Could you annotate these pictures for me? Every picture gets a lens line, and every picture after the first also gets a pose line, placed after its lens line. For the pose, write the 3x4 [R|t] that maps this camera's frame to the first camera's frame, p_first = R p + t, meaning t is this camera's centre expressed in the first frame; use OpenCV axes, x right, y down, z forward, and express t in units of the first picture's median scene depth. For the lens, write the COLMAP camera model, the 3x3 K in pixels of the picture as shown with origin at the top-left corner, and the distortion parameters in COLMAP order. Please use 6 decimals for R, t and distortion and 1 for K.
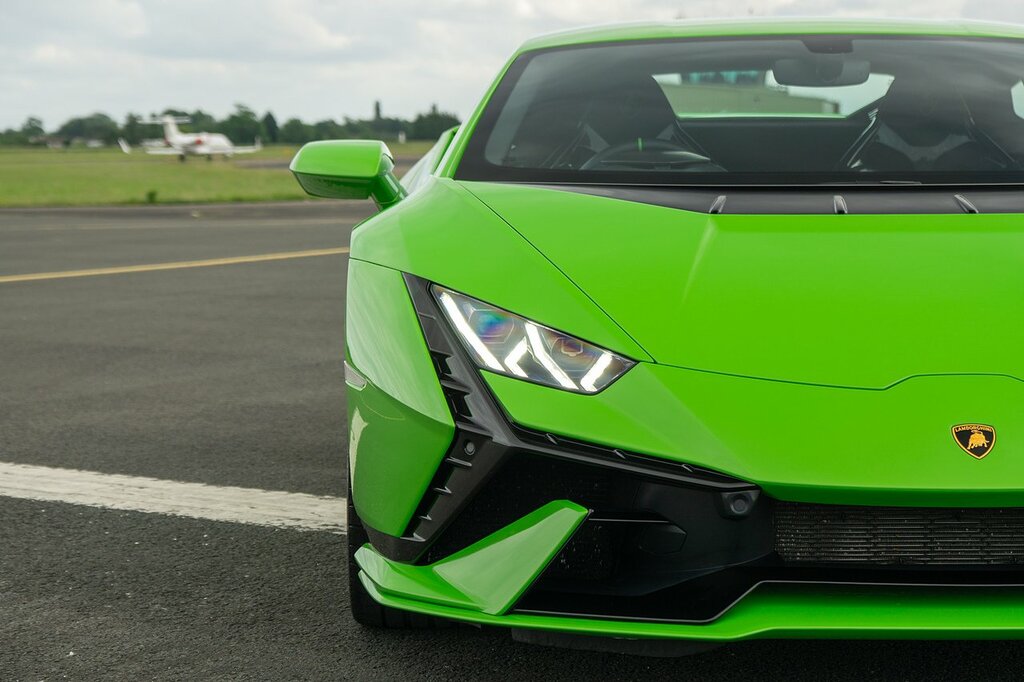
lens RADIAL K [[2538.6, 0, 512.0], [0, 2538.6, 341.0], [0, 0, 1]] dist [0.010770, -0.245668]
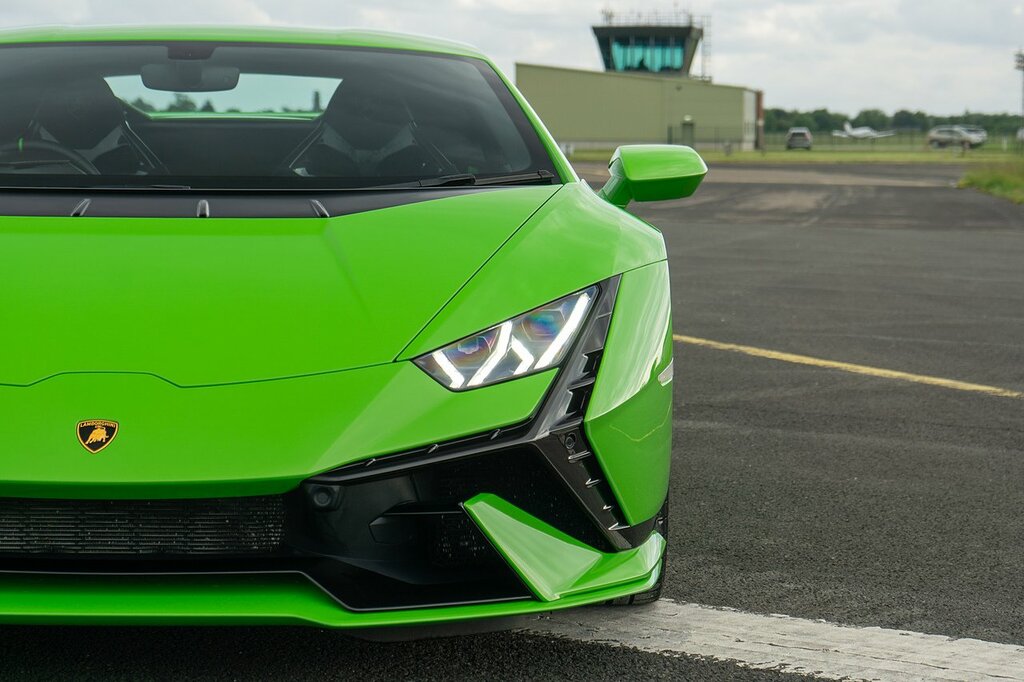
lens RADIAL K [[2538.6, 0, 512.0], [0, 2538.6, 341.0], [0, 0, 1]] dist [0.010770, -0.245668]
pose [[0.999640, 0.011814, 0.024078, 0.311769], [-0.011915, 0.999921, 0.004056, -0.005848], [-0.024028, -0.004342, 0.999702, -0.050416]]
